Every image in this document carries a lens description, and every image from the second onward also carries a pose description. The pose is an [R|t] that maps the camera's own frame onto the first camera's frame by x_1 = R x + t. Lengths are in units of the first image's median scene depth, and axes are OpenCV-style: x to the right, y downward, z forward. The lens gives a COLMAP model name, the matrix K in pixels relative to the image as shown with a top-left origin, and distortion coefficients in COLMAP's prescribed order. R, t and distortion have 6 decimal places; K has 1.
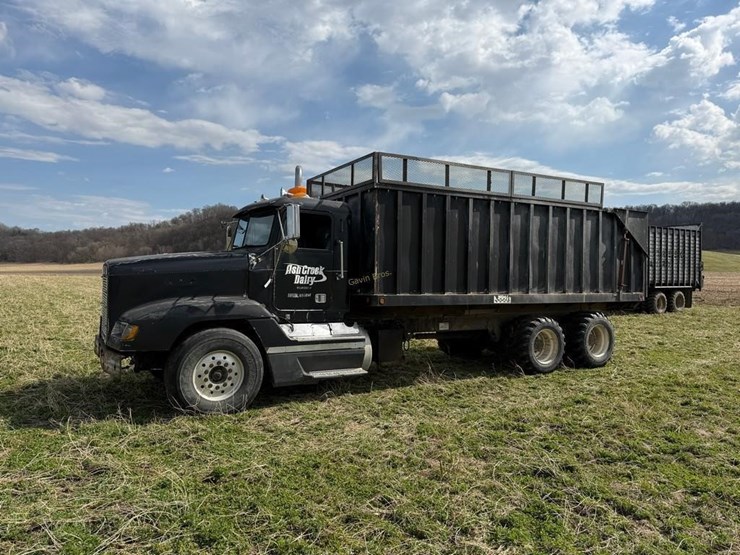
lens RADIAL K [[522.4, 0, 366.6], [0, 522.4, 279.3], [0, 0, 1]] dist [0.081196, -0.086105]
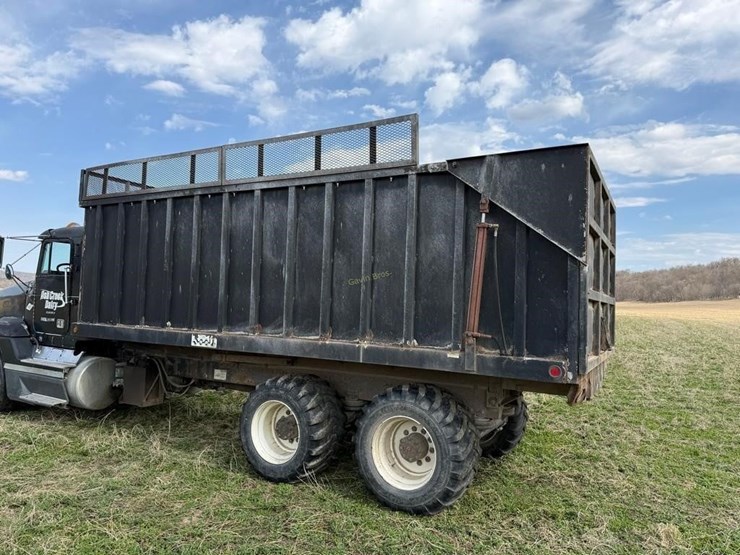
lens RADIAL K [[518.8, 0, 369.8], [0, 518.8, 263.8], [0, 0, 1]] dist [0.081128, -0.134055]
pose [[0.523344, -0.058119, -0.850137, 1.048850], [-0.029665, 0.995824, -0.086340, -0.008209], [0.851605, 0.070405, 0.519435, 0.936502]]
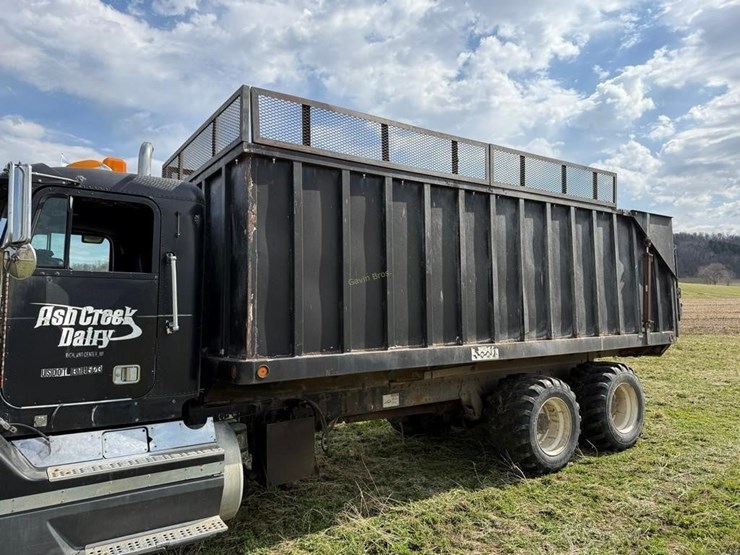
lens RADIAL K [[522.4, 0, 366.6], [0, 522.4, 279.3], [0, 0, 1]] dist [0.081196, -0.086105]
pose [[0.995740, -0.022890, 0.089318, 0.082427], [0.029028, 0.997260, -0.068039, -0.009987], [-0.087516, 0.070341, 0.993677, 0.462754]]
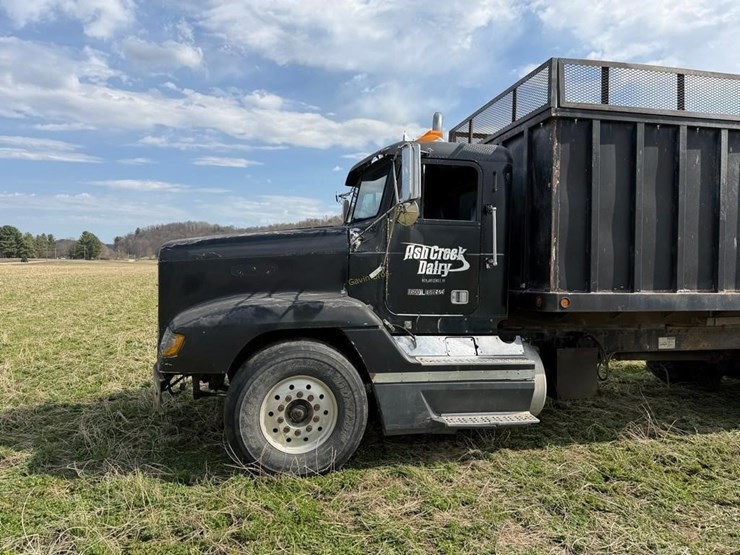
lens RADIAL K [[519.2, 0, 359.7], [0, 519.2, 274.8], [0, 0, 1]] dist [0.073926, -0.083663]
pose [[0.952187, 0.003364, -0.305499, -0.009949], [-0.000400, 0.999952, 0.009766, 0.002878], [0.305517, -0.009177, 0.952142, 0.337405]]
